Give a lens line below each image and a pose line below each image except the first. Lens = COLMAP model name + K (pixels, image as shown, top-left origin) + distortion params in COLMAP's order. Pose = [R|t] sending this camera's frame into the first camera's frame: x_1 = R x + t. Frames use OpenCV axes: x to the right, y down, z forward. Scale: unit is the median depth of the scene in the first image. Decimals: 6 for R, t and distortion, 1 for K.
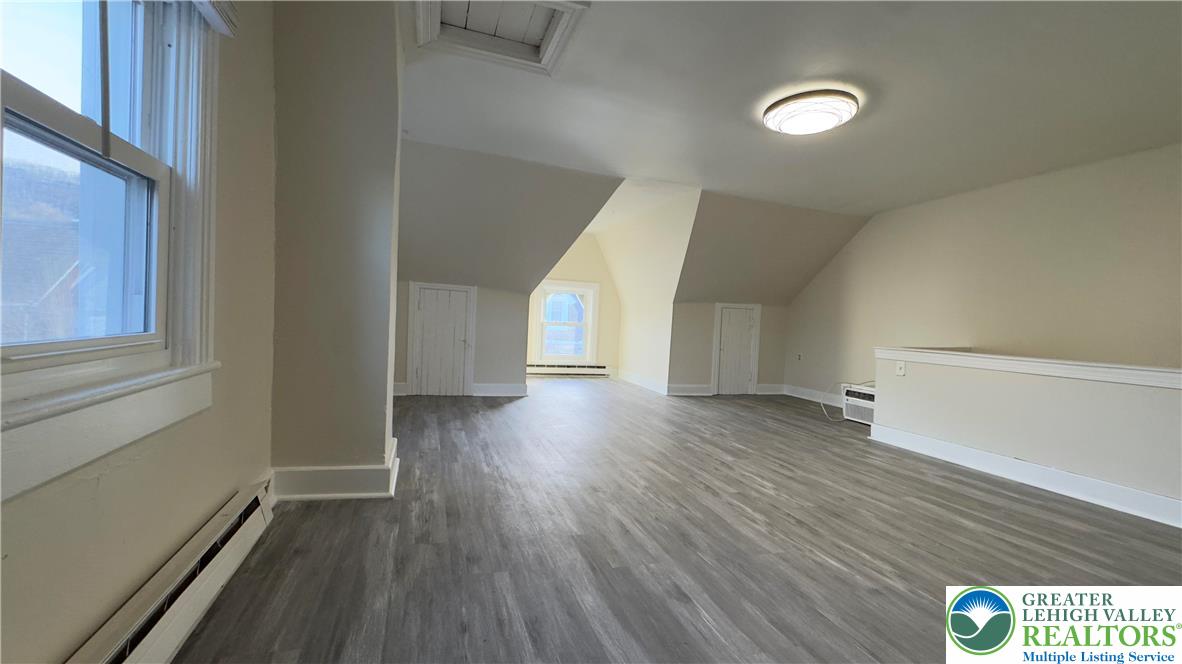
lens RADIAL K [[483.1, 0, 600.8], [0, 483.1, 332.6], [0, 0, 1]] dist [0.000023, -0.000090]
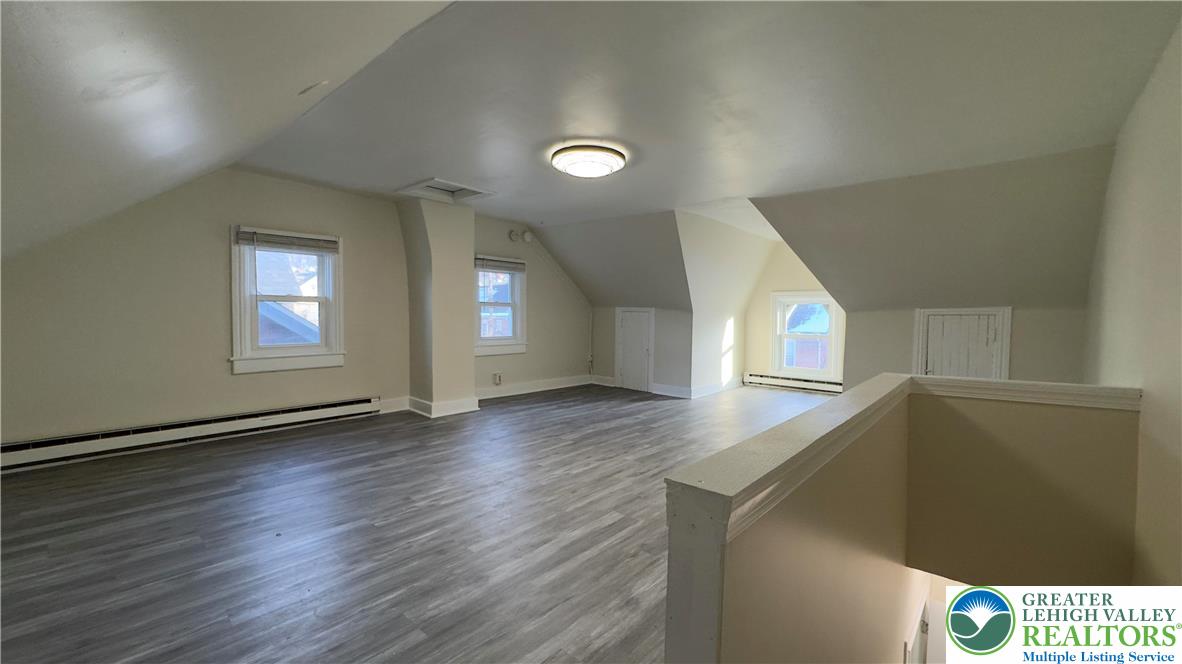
lens RADIAL K [[483.1, 0, 603.7], [0, 483.1, 332.0], [0, 0, 1]] dist [0.000023, -0.000090]
pose [[0.494235, -0.005890, -0.869308, 1.373282], [-0.010420, 0.999865, -0.012698, -0.022604], [0.869266, 0.015334, 0.494107, 0.429143]]
